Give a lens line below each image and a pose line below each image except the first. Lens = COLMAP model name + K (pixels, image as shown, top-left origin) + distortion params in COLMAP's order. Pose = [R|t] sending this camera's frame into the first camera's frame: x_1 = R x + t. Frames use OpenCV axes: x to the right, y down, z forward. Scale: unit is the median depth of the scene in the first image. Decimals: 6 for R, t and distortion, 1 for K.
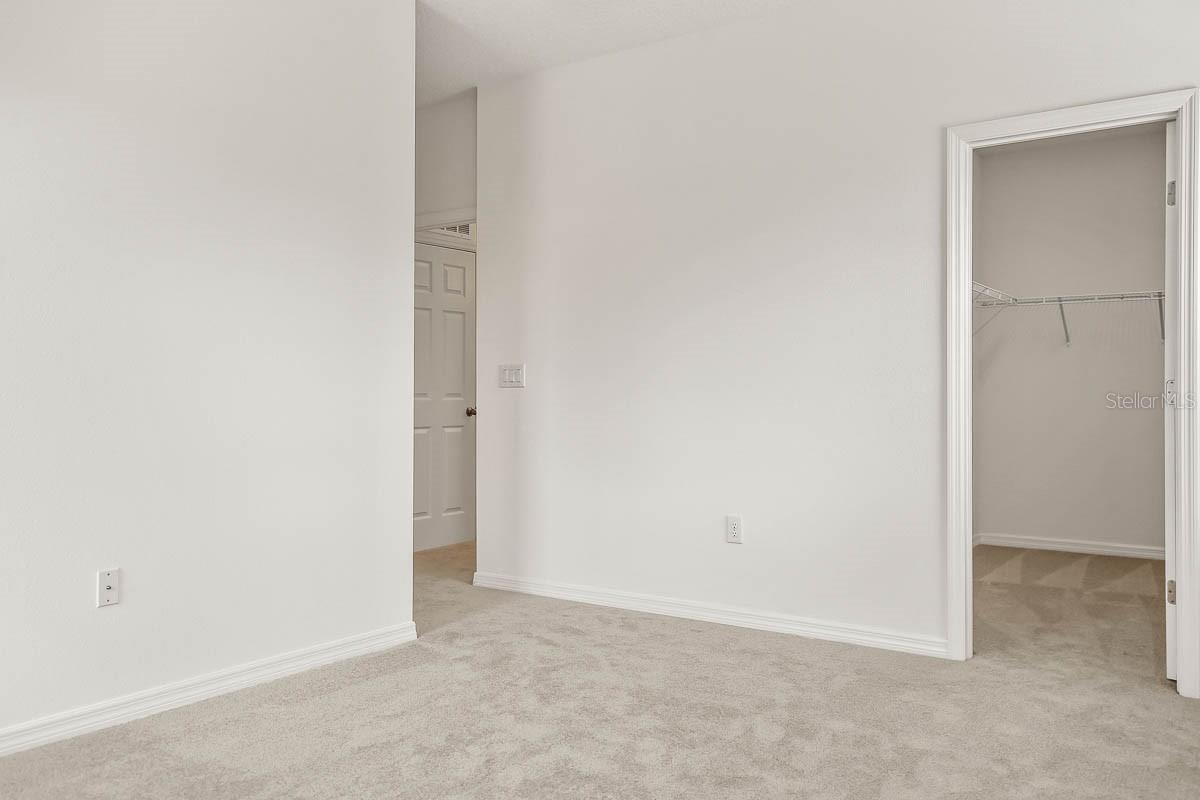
lens RADIAL K [[962.5, 0, 600.0], [0, 962.5, 400.0], [0, 0, 1]] dist [0.004125, 0.003571]
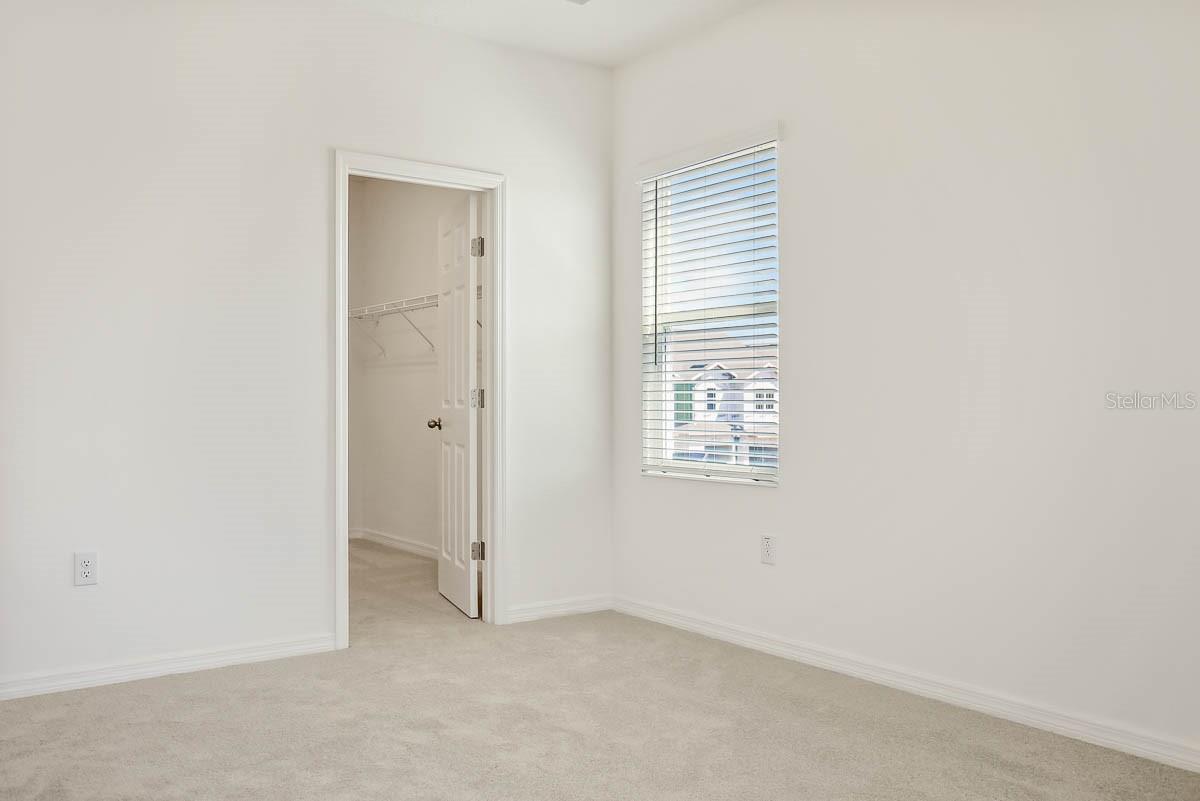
lens RADIAL K [[980.4, 0, 600.0], [0, 980.4, 400.5], [0, 0, 1]] dist [-0.041296, -0.000789]
pose [[0.307010, 0.001828, 0.951705, -0.575564], [0.006747, 0.999969, -0.004097, 0.000667], [-0.951682, 0.007679, 0.306988, 0.395942]]
